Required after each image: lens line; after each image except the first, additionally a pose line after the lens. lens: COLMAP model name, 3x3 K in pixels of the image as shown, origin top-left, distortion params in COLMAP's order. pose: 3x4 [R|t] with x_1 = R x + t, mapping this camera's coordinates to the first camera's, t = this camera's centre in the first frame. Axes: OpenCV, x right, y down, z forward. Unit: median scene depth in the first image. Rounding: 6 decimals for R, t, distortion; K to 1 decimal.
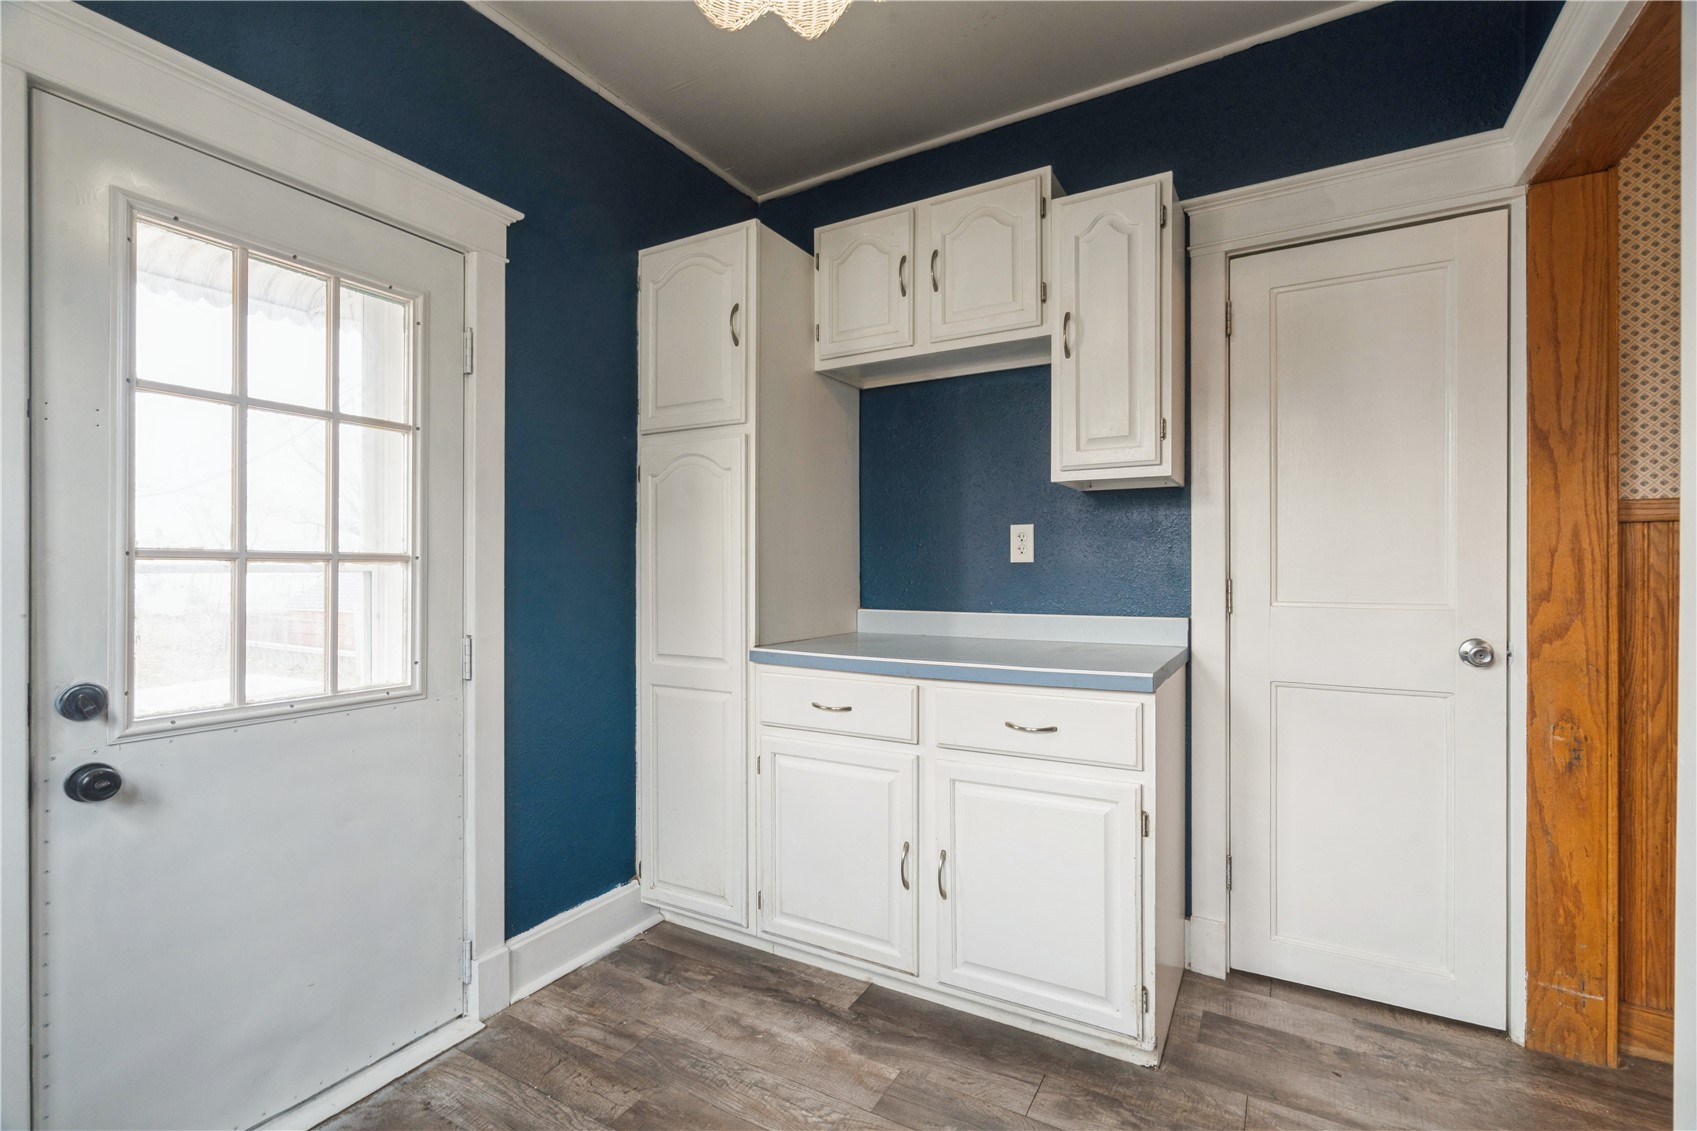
lens RADIAL K [[771.4, 0, 852.1], [0, 771.4, 582.3], [0, 0, 1]] dist [-0.001862, -0.000345]
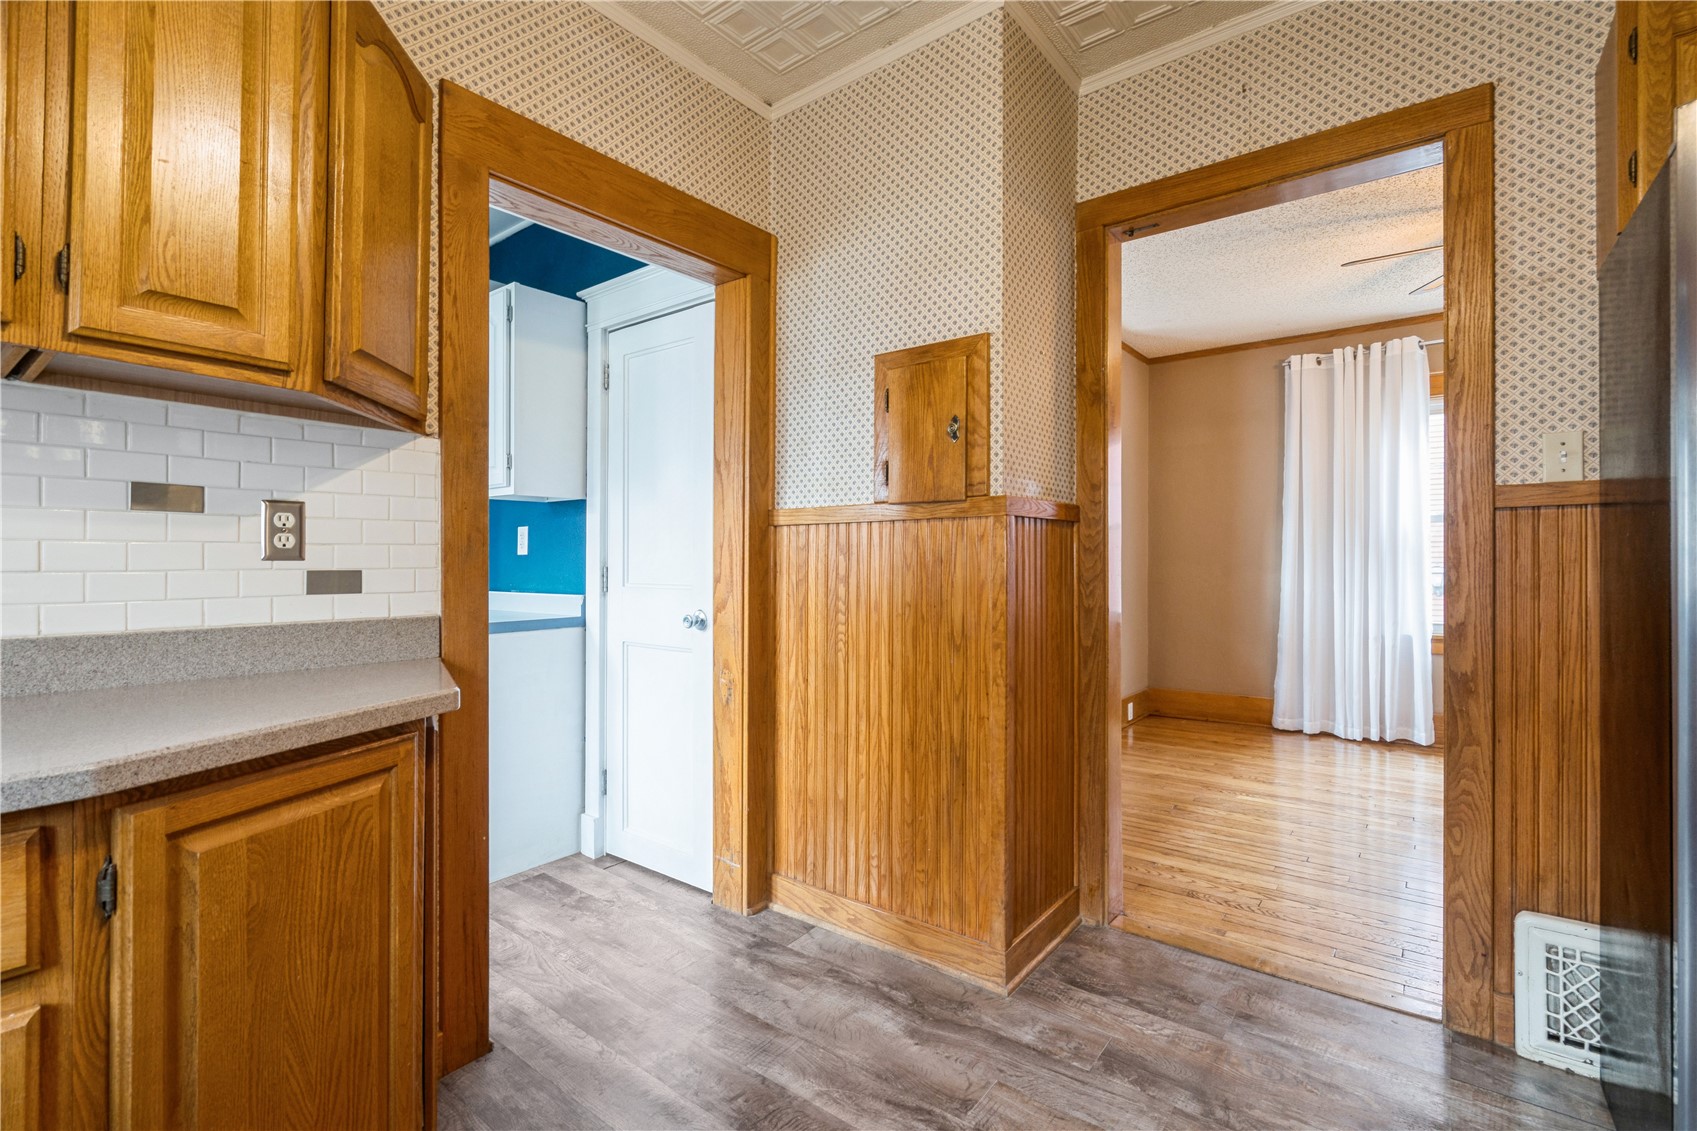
lens RADIAL K [[772.1, 0, 848.5], [0, 772.1, 565.5], [0, 0, 1]] dist [-0.000614, -0.000209]
pose [[0.991198, -0.001907, -0.132376, 1.100260], [0.000901, 0.999970, -0.007659, 0.004049], [0.132387, 0.007472, 0.991170, -0.301177]]
